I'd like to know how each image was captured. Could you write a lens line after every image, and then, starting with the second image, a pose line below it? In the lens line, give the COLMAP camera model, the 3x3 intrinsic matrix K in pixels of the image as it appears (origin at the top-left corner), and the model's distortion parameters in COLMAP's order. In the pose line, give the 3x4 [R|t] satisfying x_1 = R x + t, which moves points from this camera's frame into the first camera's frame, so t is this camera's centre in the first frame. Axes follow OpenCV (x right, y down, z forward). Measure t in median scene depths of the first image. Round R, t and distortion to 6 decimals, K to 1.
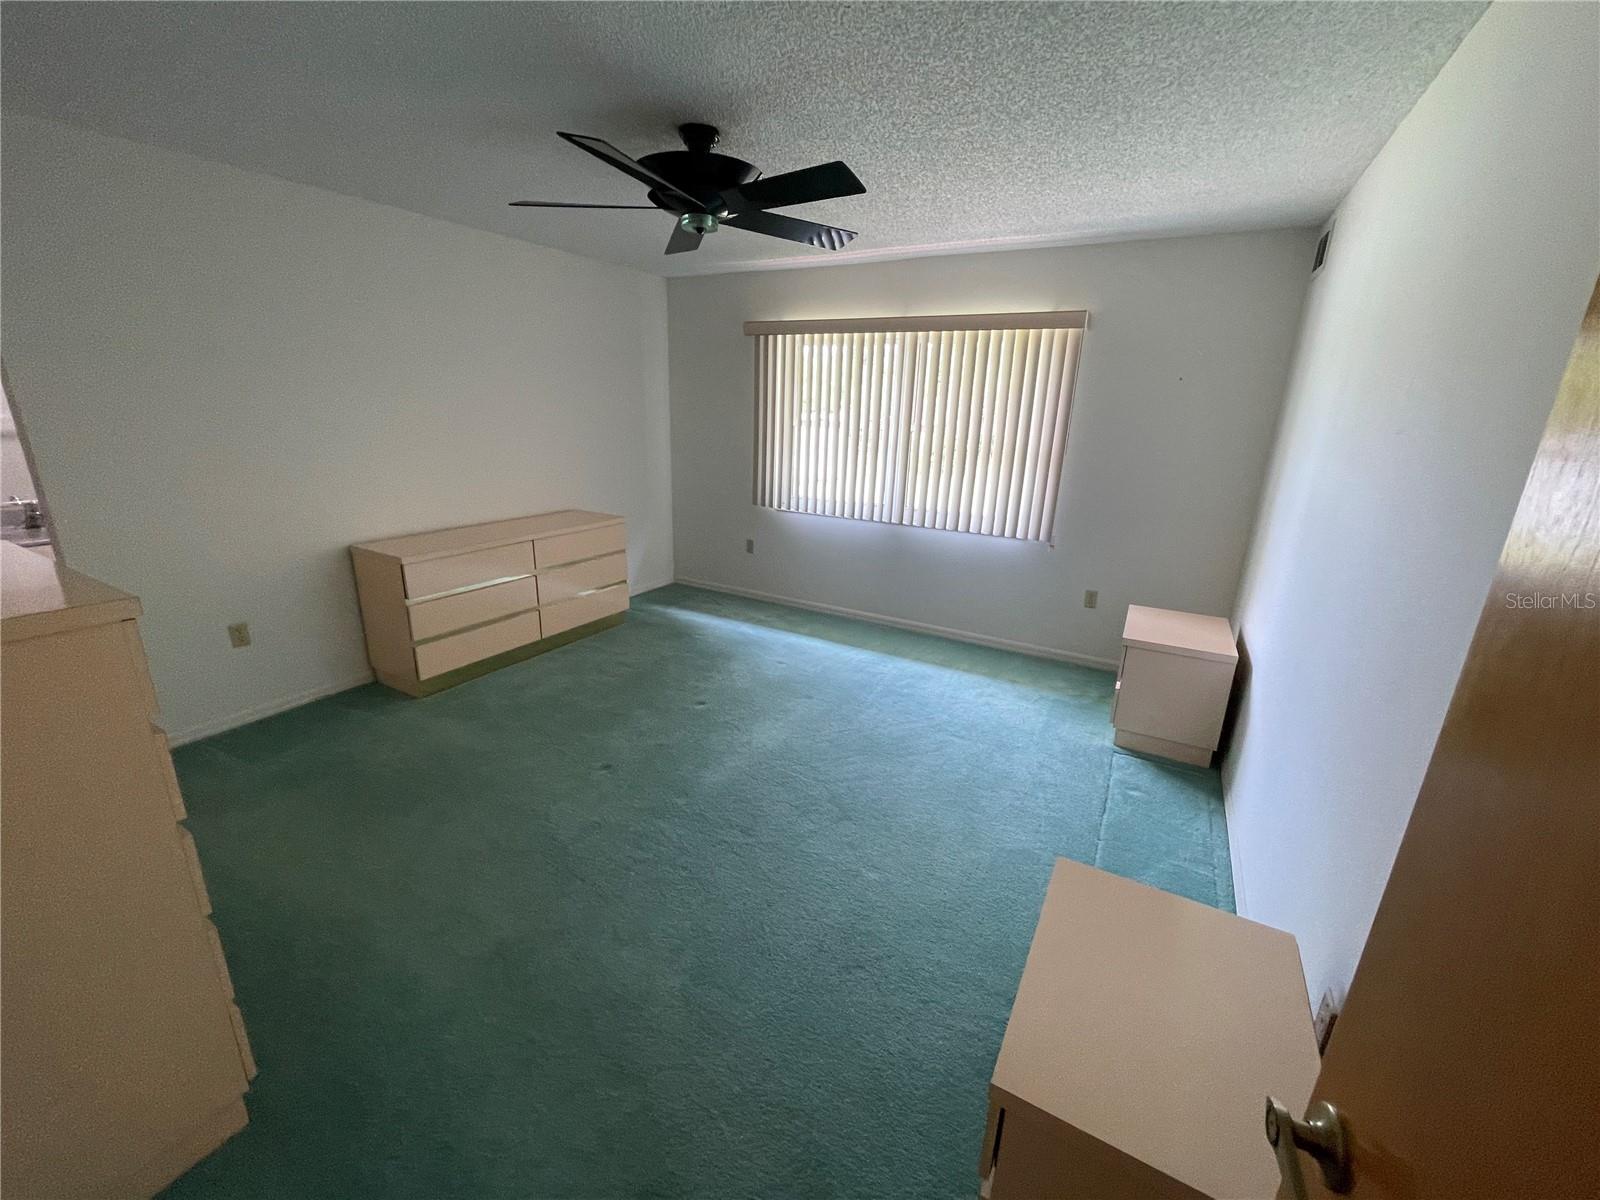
lens RADIAL K [[642.9, 0, 797.5], [0, 642.9, 595.8], [0, 0, 1]] dist [-0.006769, -0.000335]
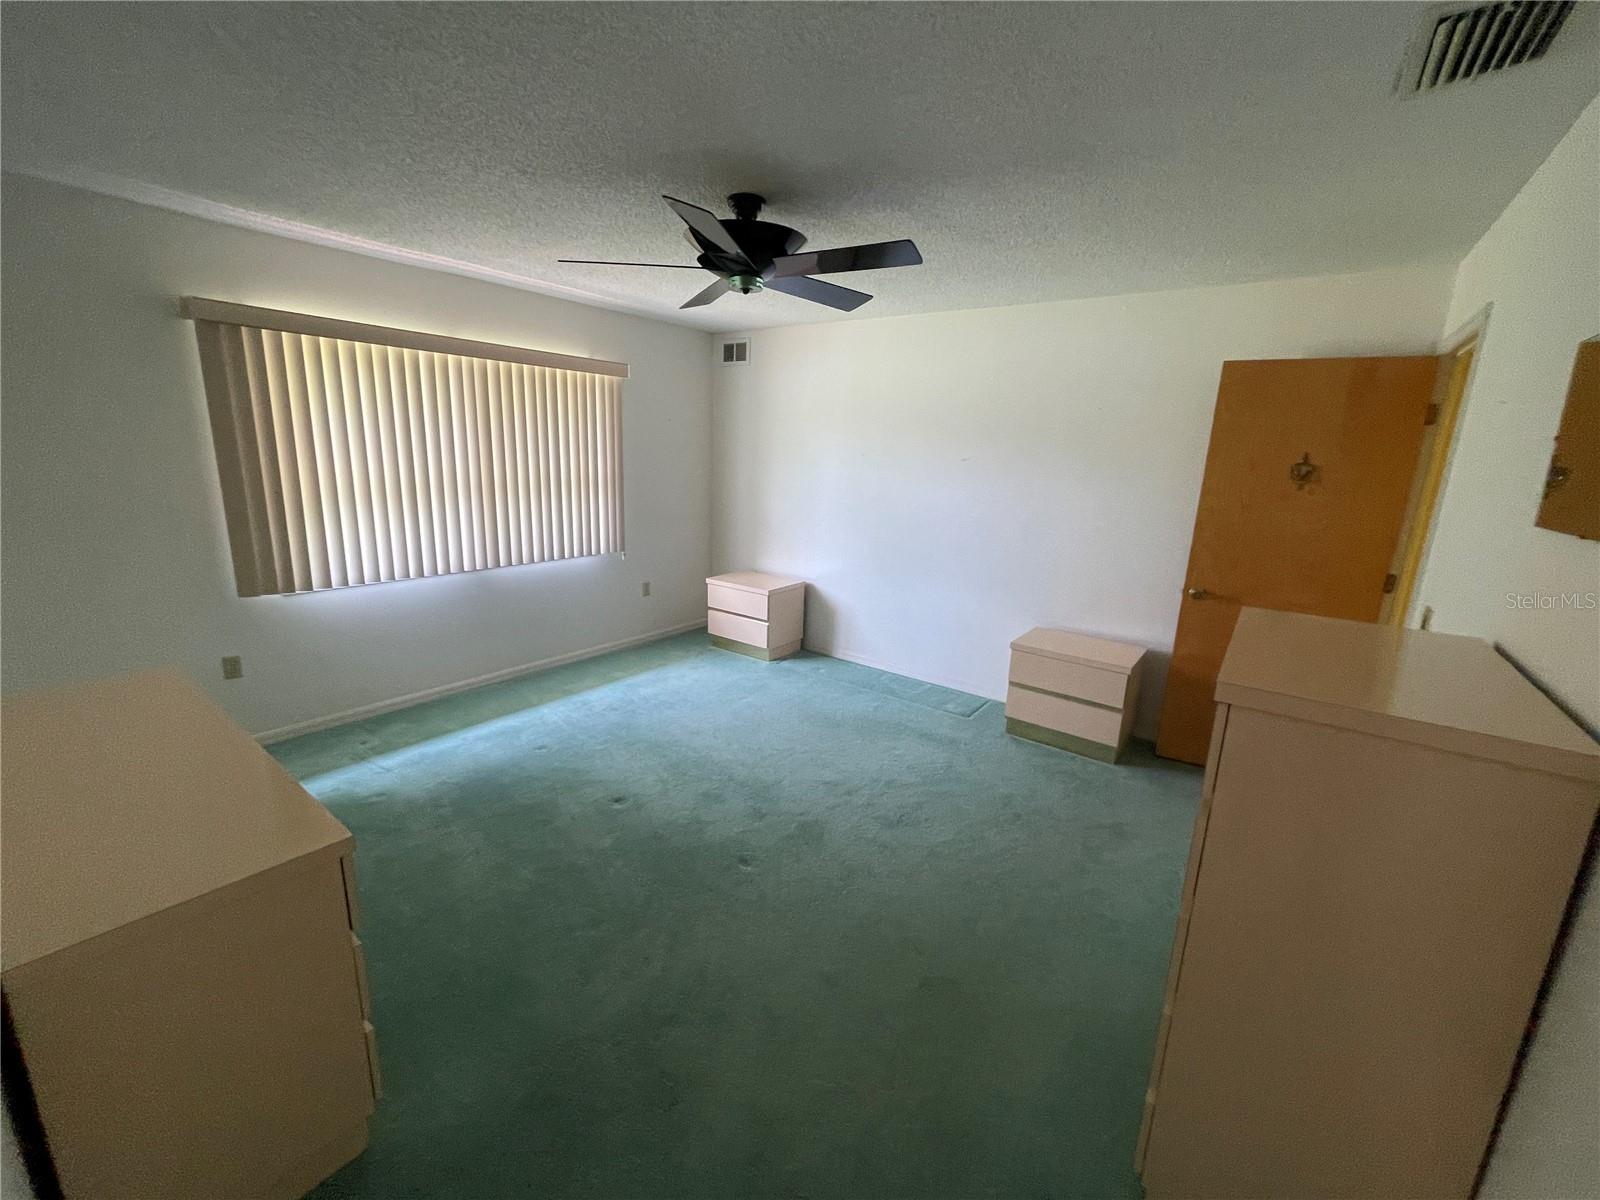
lens RADIAL K [[642.9, 0, 797.5], [0, 642.9, 595.8], [0, 0, 1]] dist [-0.006769, -0.000335]
pose [[0.130890, -0.250380, 0.959259, -0.720411], [0.247539, 0.945190, 0.212932, -0.175856], [-0.959996, 0.209584, 0.185695, 0.472111]]
